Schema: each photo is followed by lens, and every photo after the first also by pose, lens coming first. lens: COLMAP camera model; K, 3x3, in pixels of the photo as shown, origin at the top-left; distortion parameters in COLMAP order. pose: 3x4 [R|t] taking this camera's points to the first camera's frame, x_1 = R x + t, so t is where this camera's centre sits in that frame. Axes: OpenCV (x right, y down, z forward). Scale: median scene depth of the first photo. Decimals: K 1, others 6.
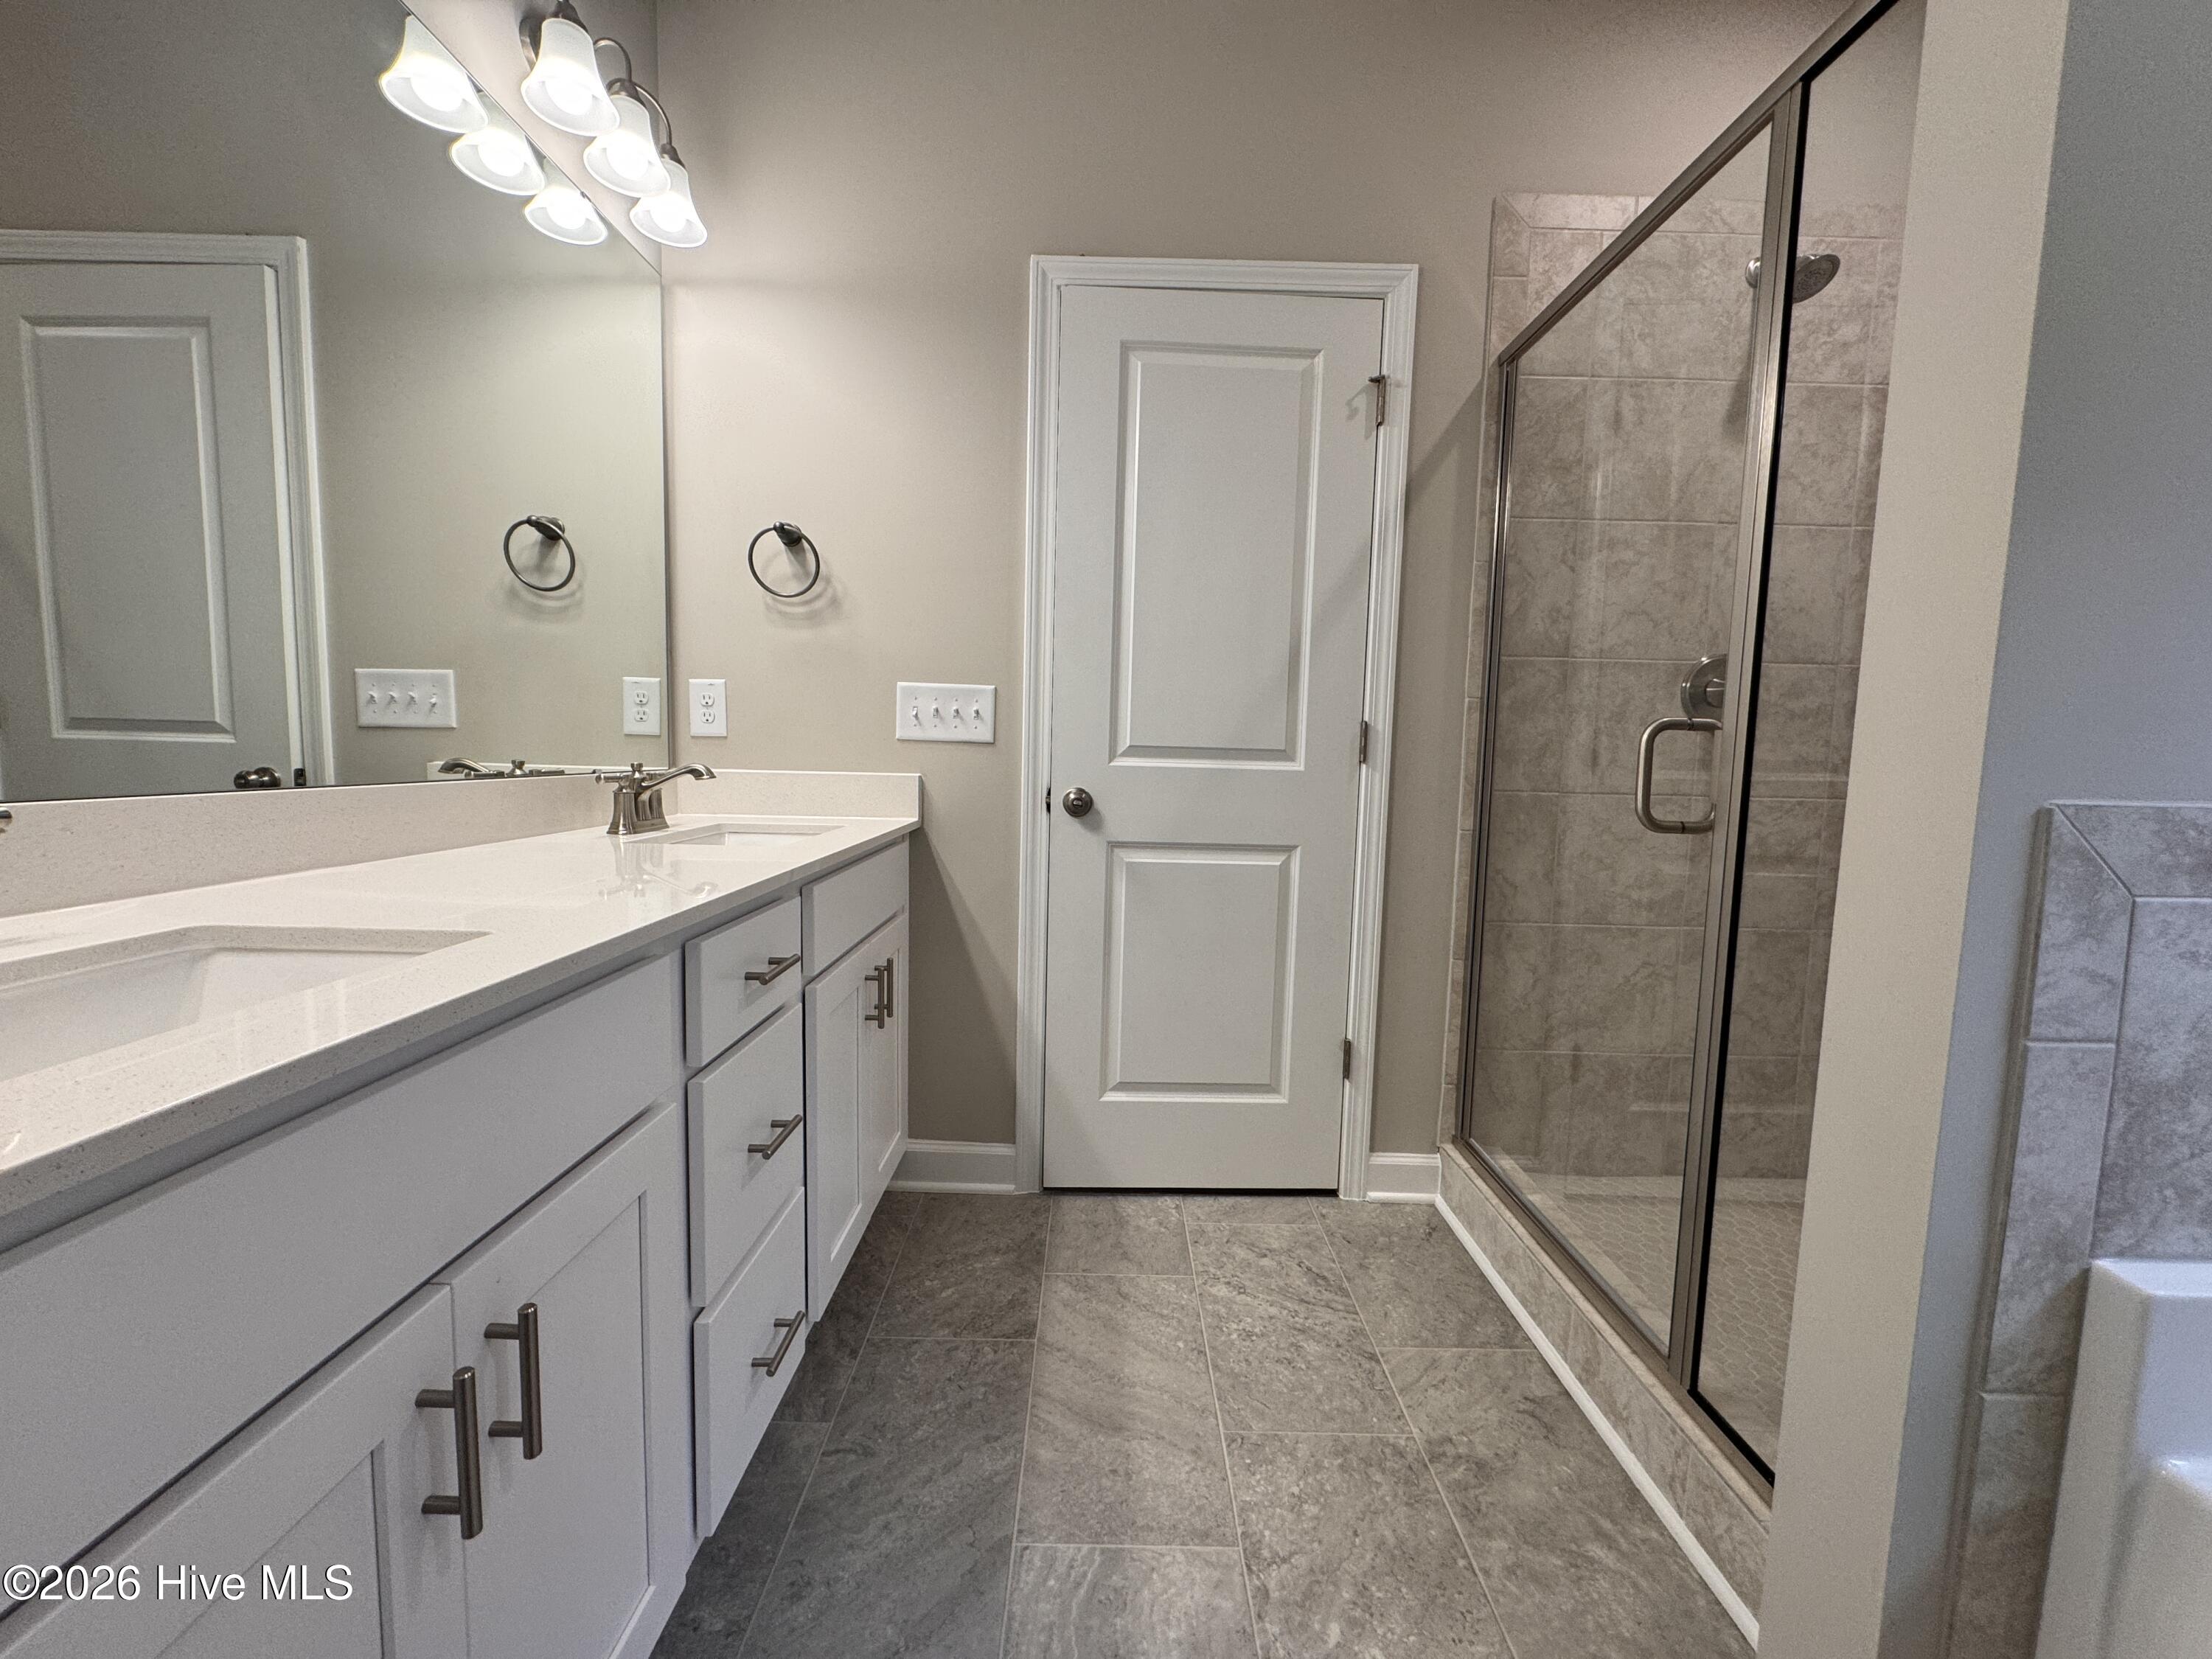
lens RADIAL K [[880.5, 0, 1105.2], [0, 880.5, 826.4], [0, 0, 1]] dist [0.000278, 0.000057]
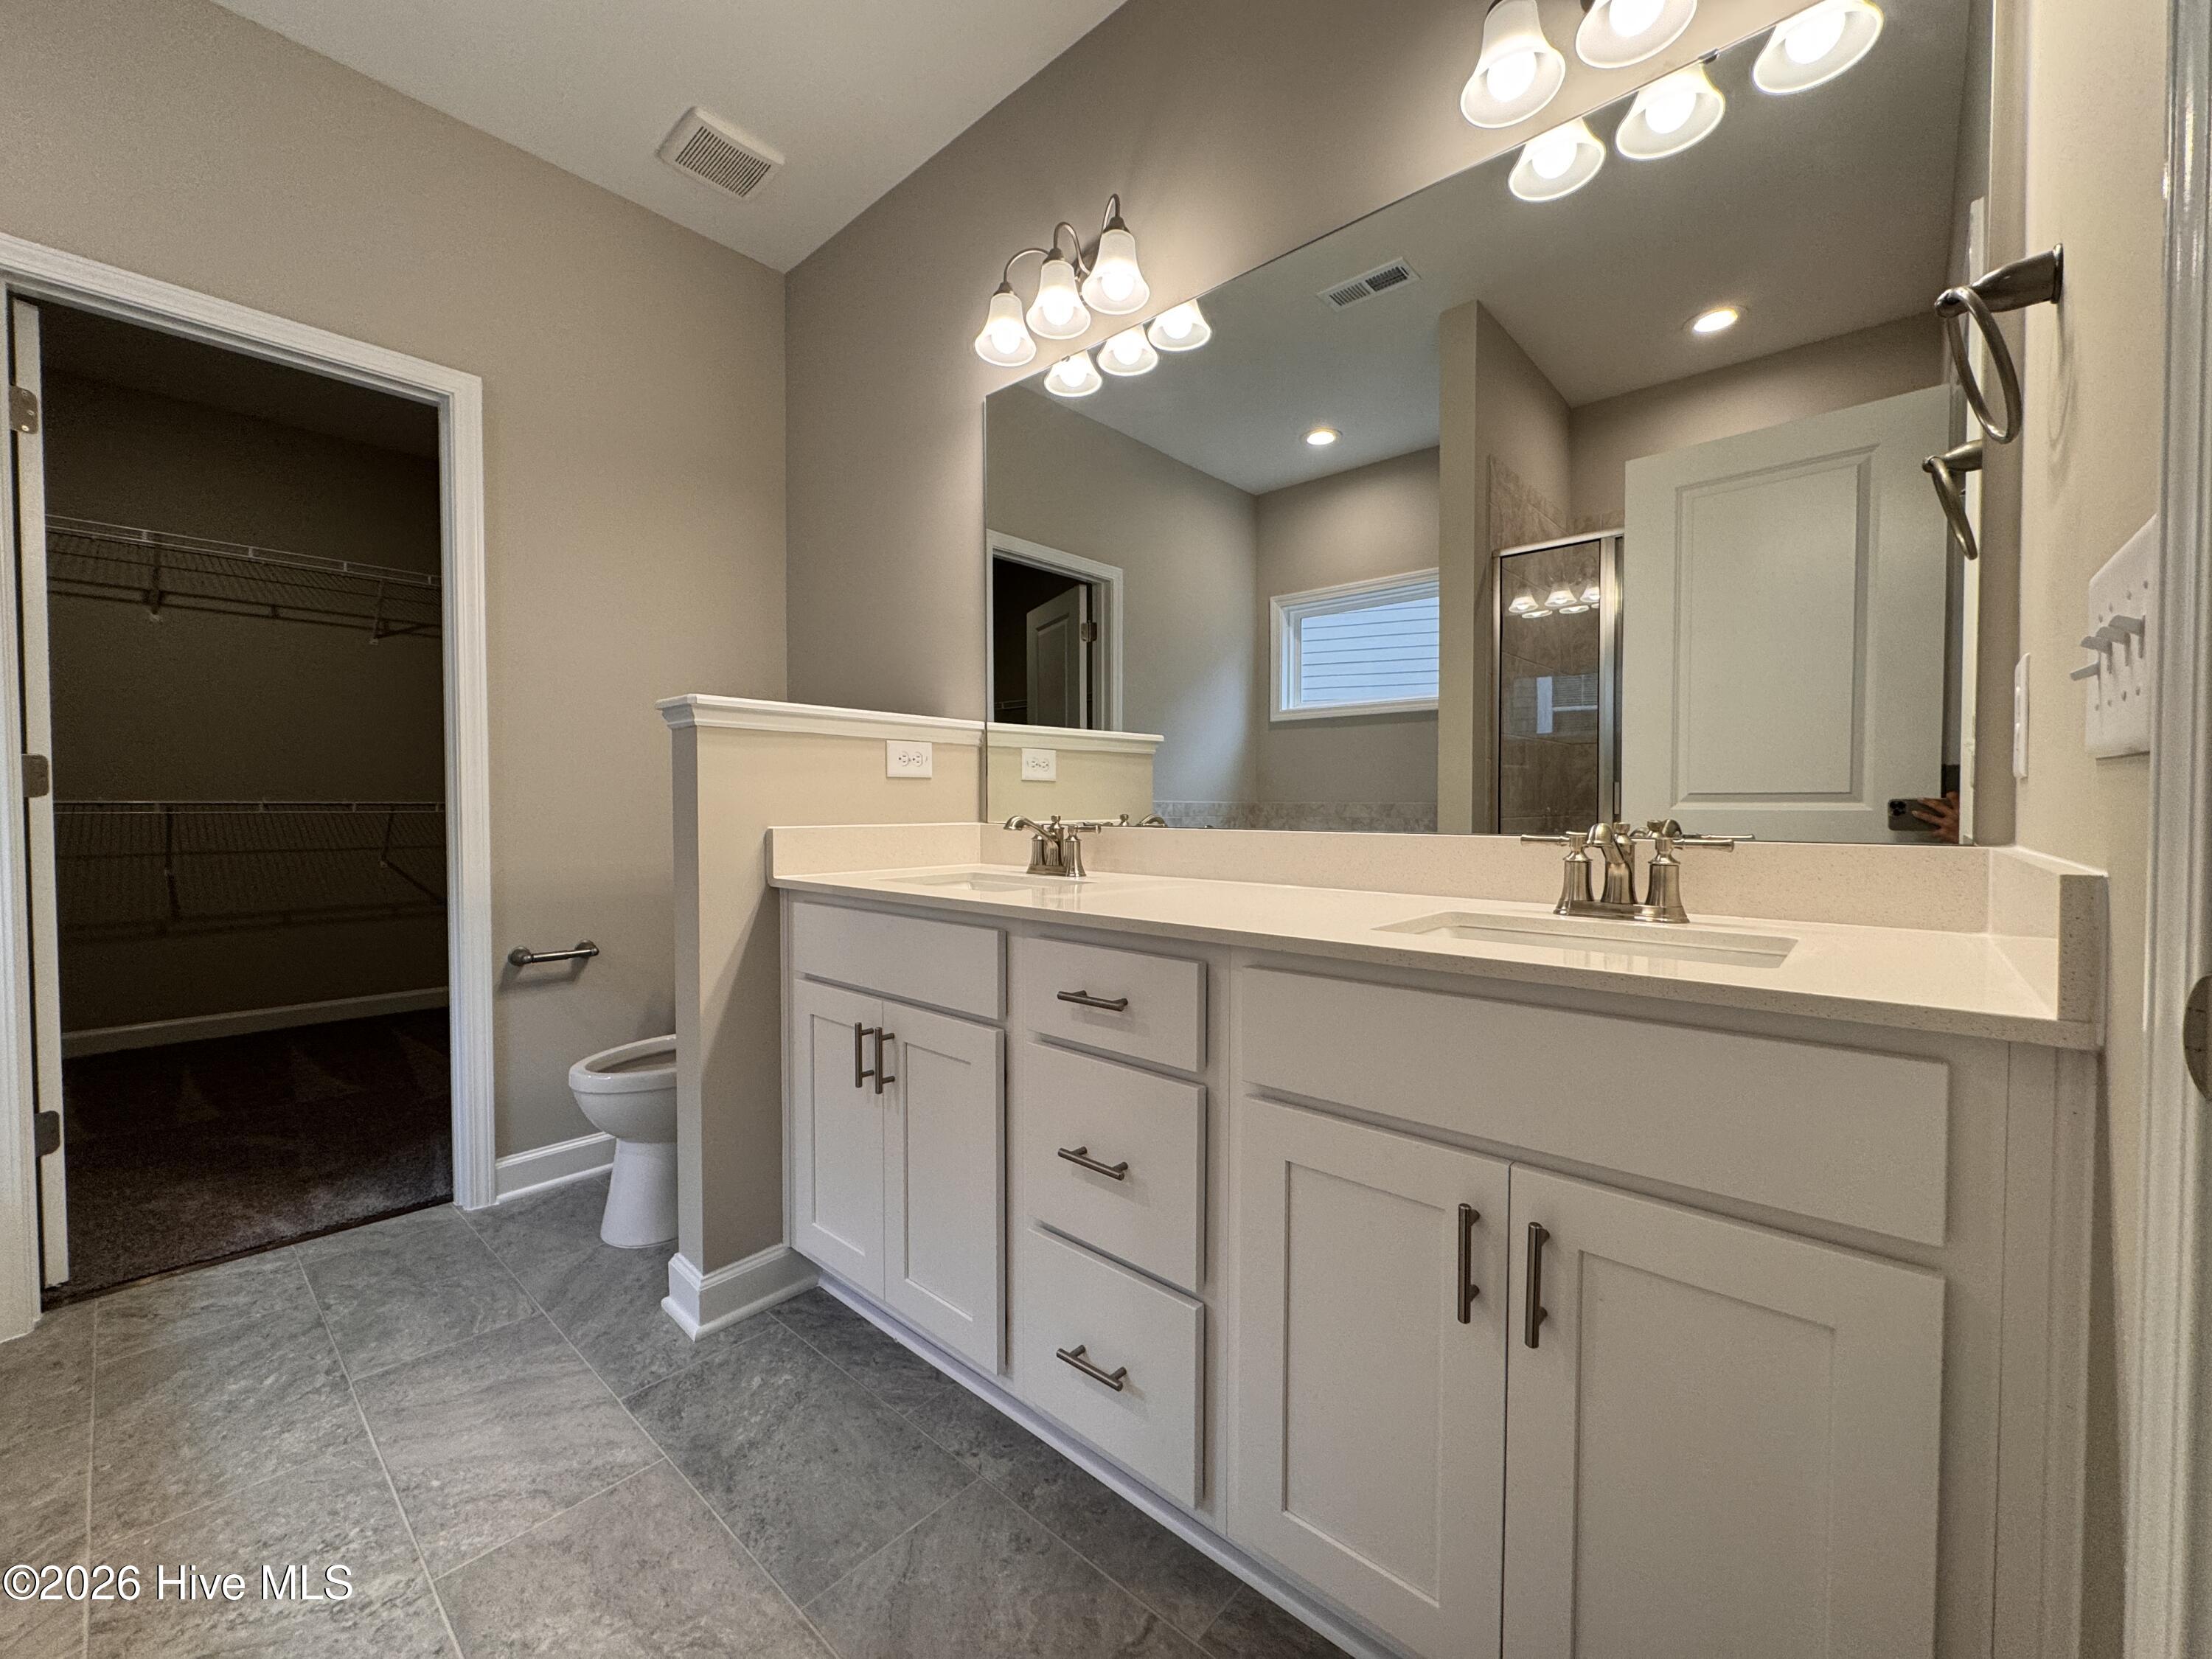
lens RADIAL K [[889.1, 0, 1101.7], [0, 889.1, 822.2], [0, 0, 1]] dist [0.002428, 0.000067]
pose [[-0.670177, -0.004903, -0.742186, 0.245110], [-0.081482, 0.994420, 0.067008, -0.131475], [0.737715, 0.105382, -0.666836, 1.633146]]
